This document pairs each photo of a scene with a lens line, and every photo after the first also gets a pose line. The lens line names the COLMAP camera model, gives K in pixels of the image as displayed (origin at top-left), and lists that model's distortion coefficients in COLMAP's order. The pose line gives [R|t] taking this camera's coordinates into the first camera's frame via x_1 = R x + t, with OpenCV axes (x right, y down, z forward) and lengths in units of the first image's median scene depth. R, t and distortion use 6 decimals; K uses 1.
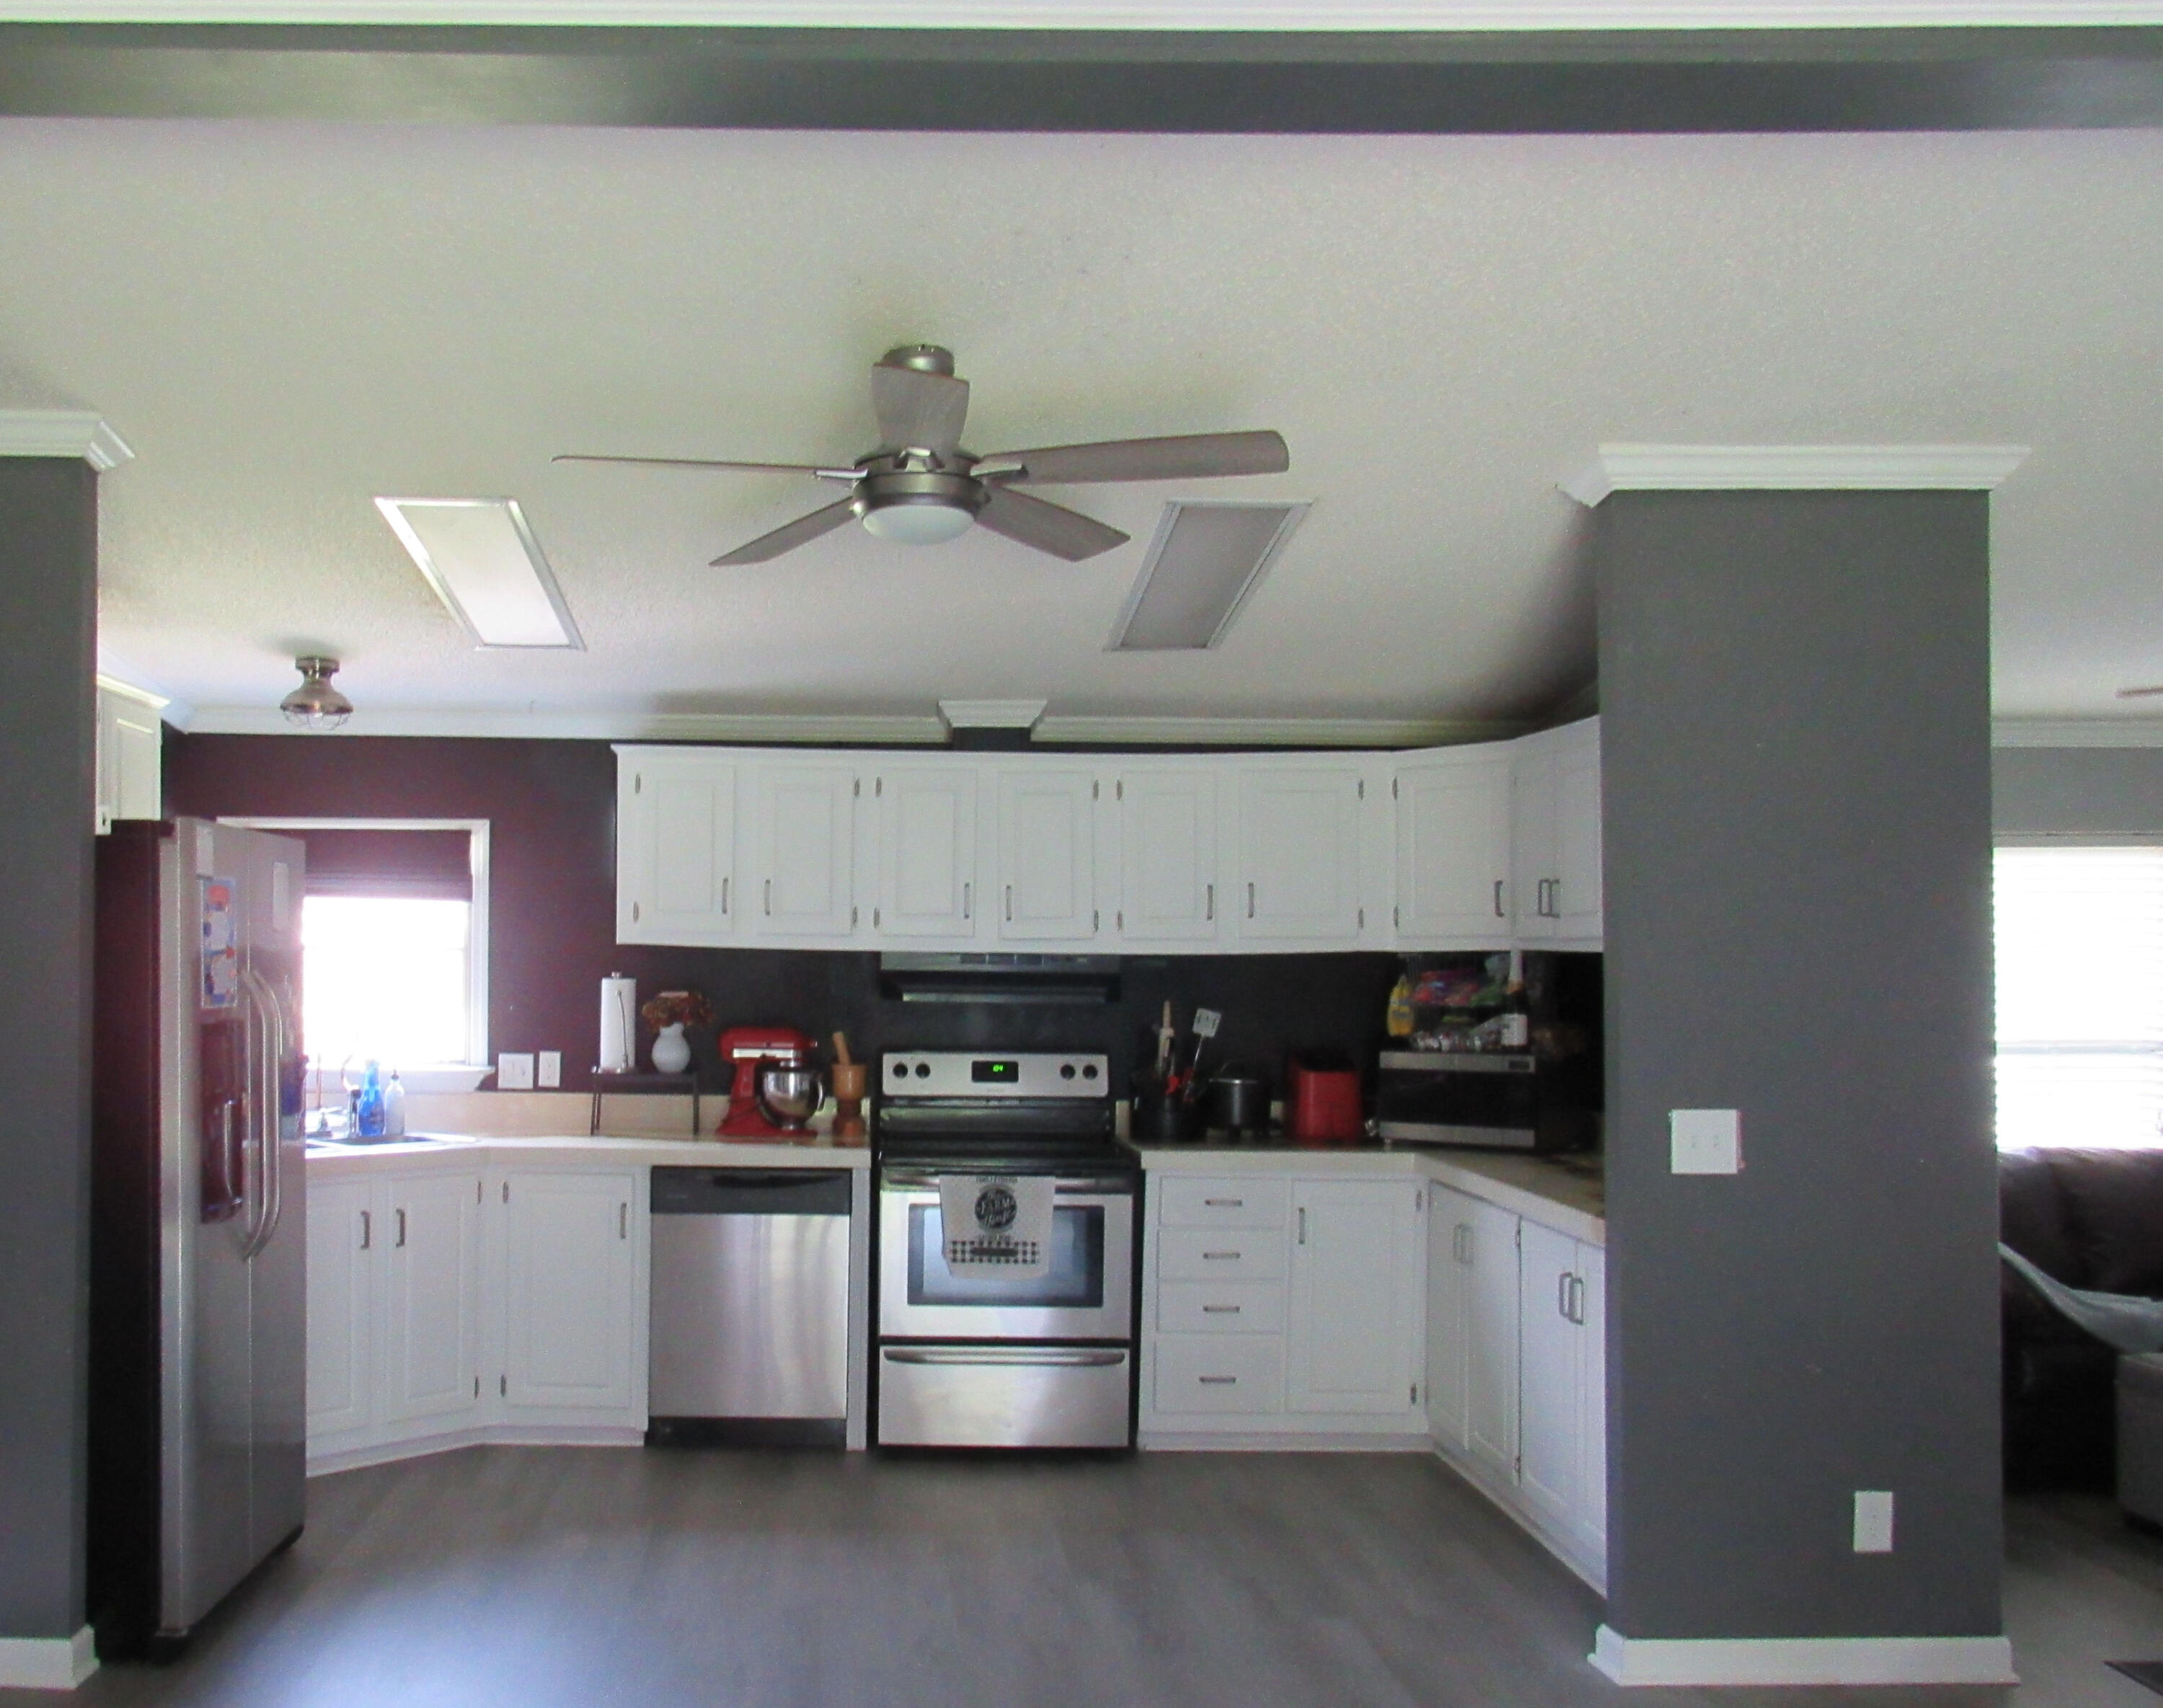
lens RADIAL K [[1942.6, 0, 1080.1], [0, 1942.6, 947.3], [0, 0, 1]] dist [-0.038338, 0.113867]
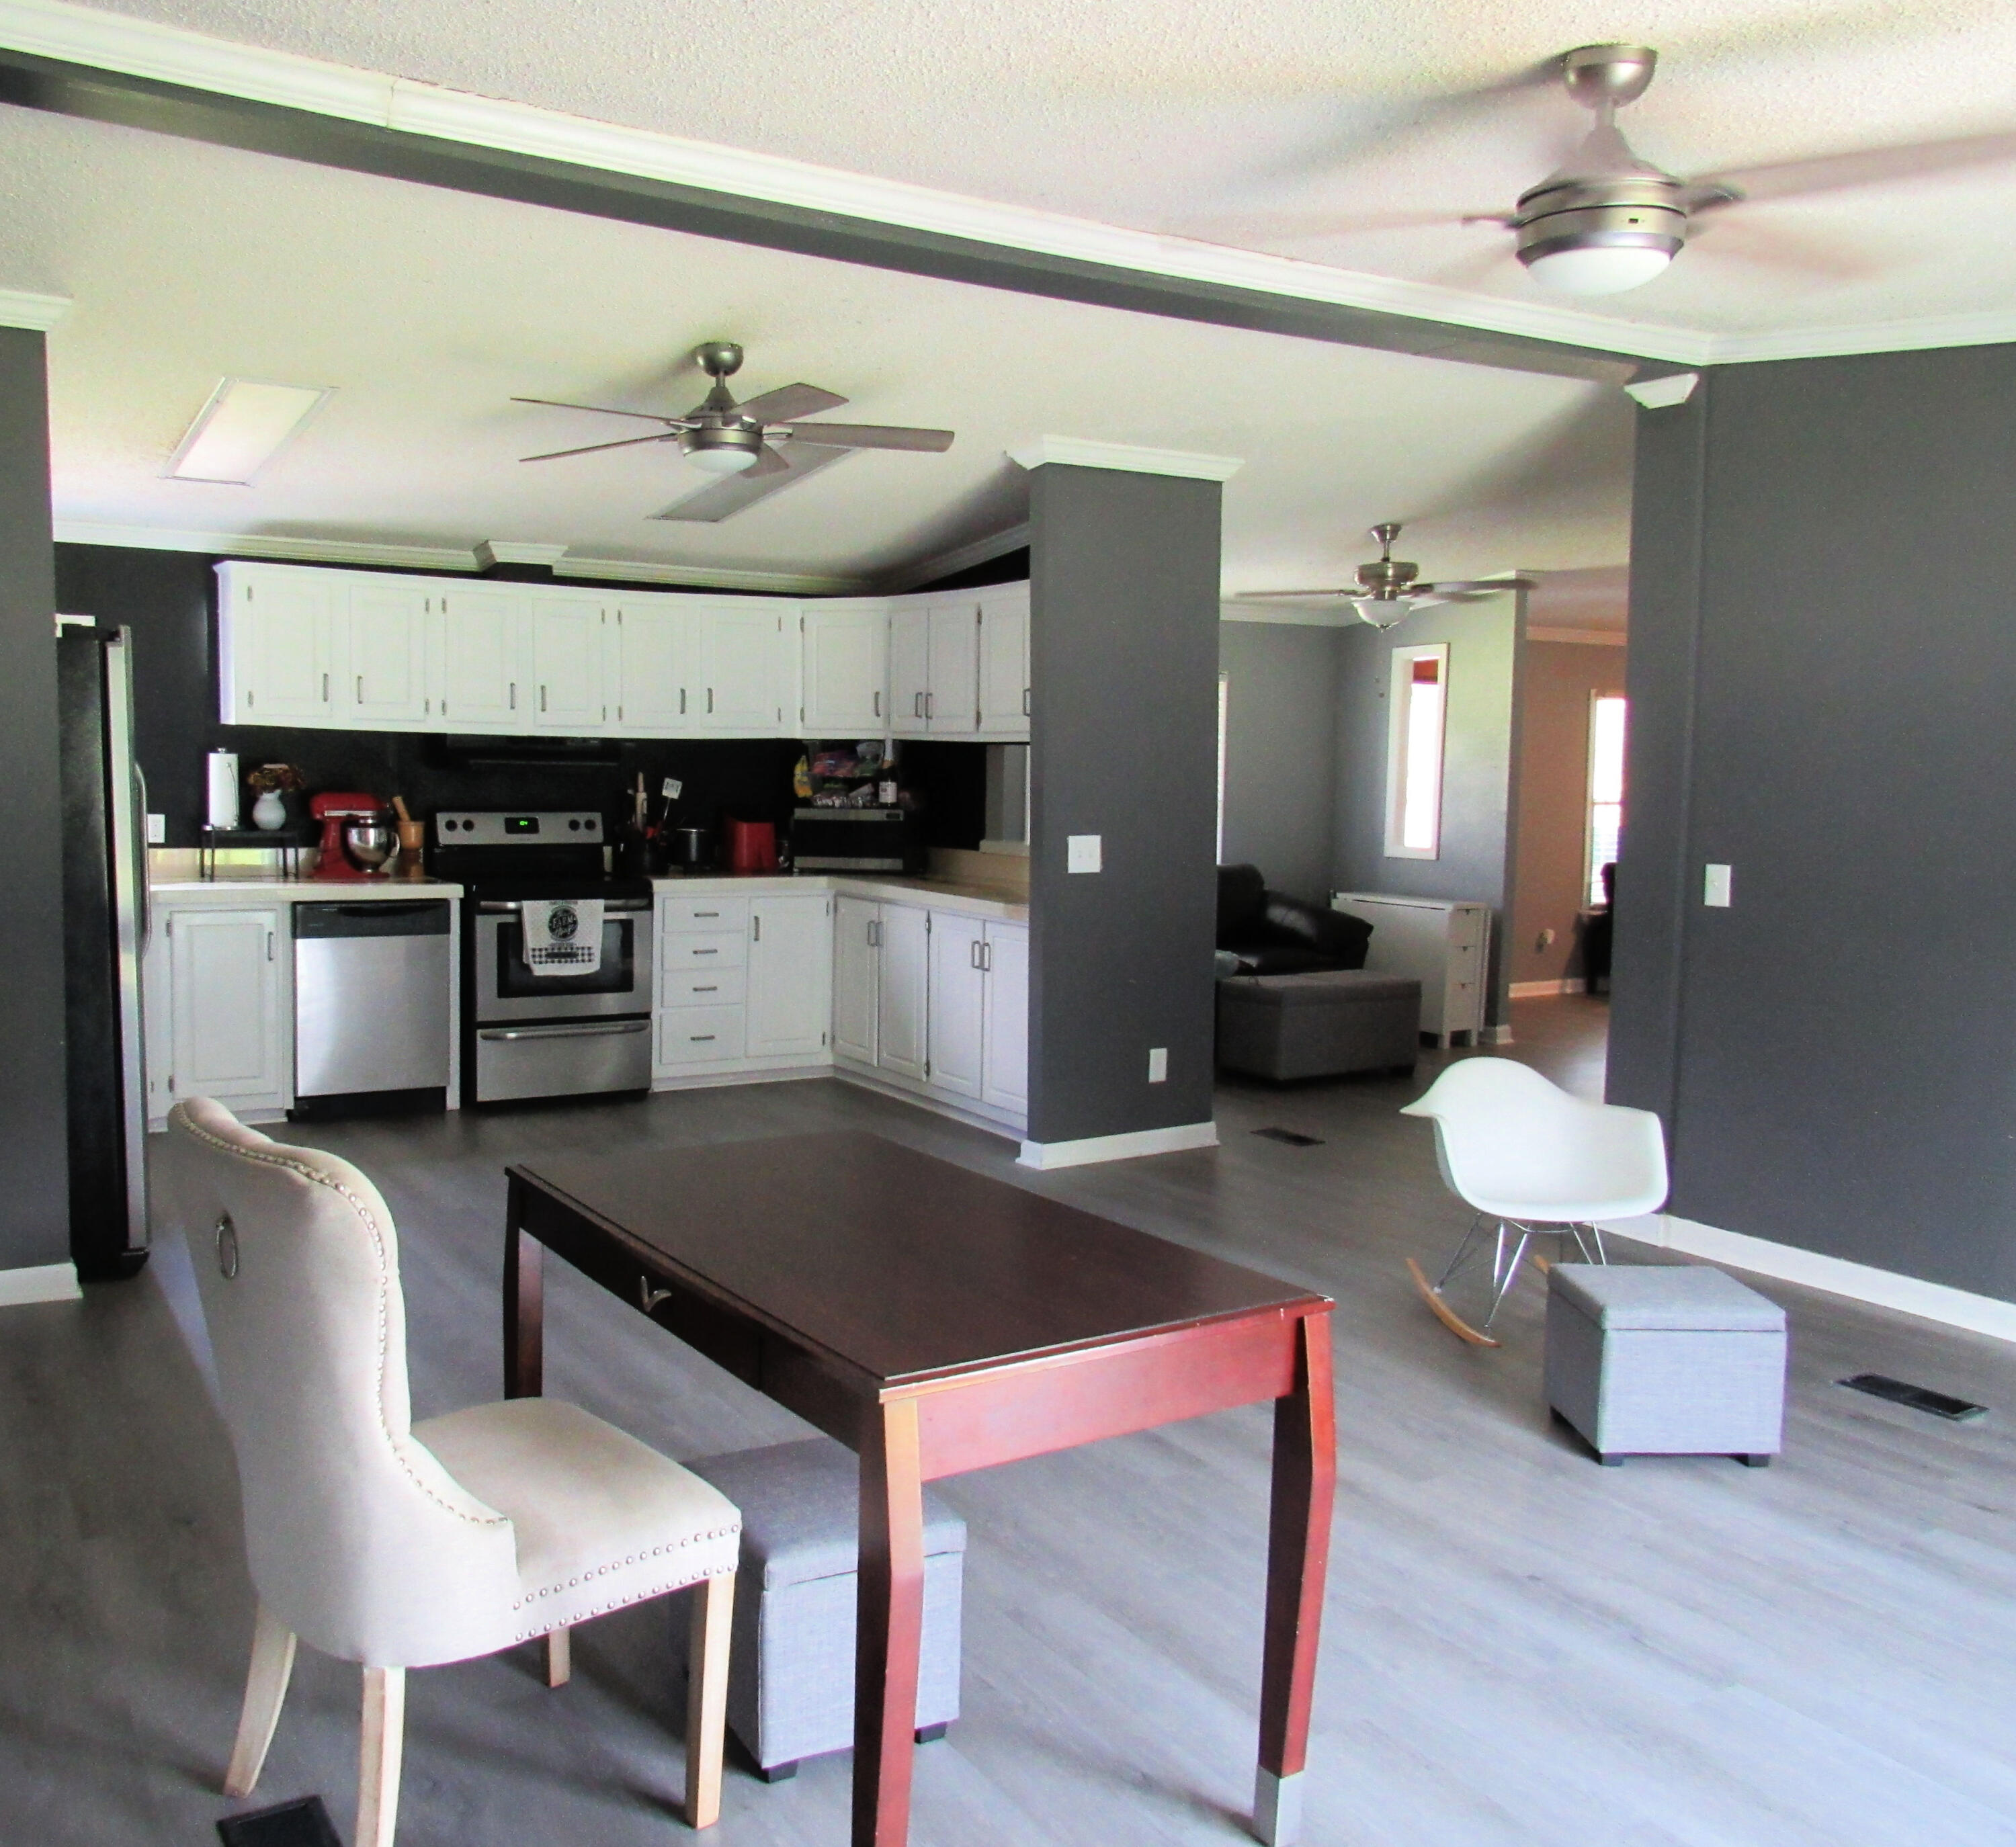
lens RADIAL K [[1936.7, 0, 1008.0], [0, 1936.7, 923.5], [0, 0, 1]] dist [-0.003903, -0.002662]
pose [[0.841726, -0.038809, 0.538509, -0.488657], [-0.015211, 0.995313, 0.095507, -0.000862], [-0.539691, -0.088582, 0.837190, -0.298594]]
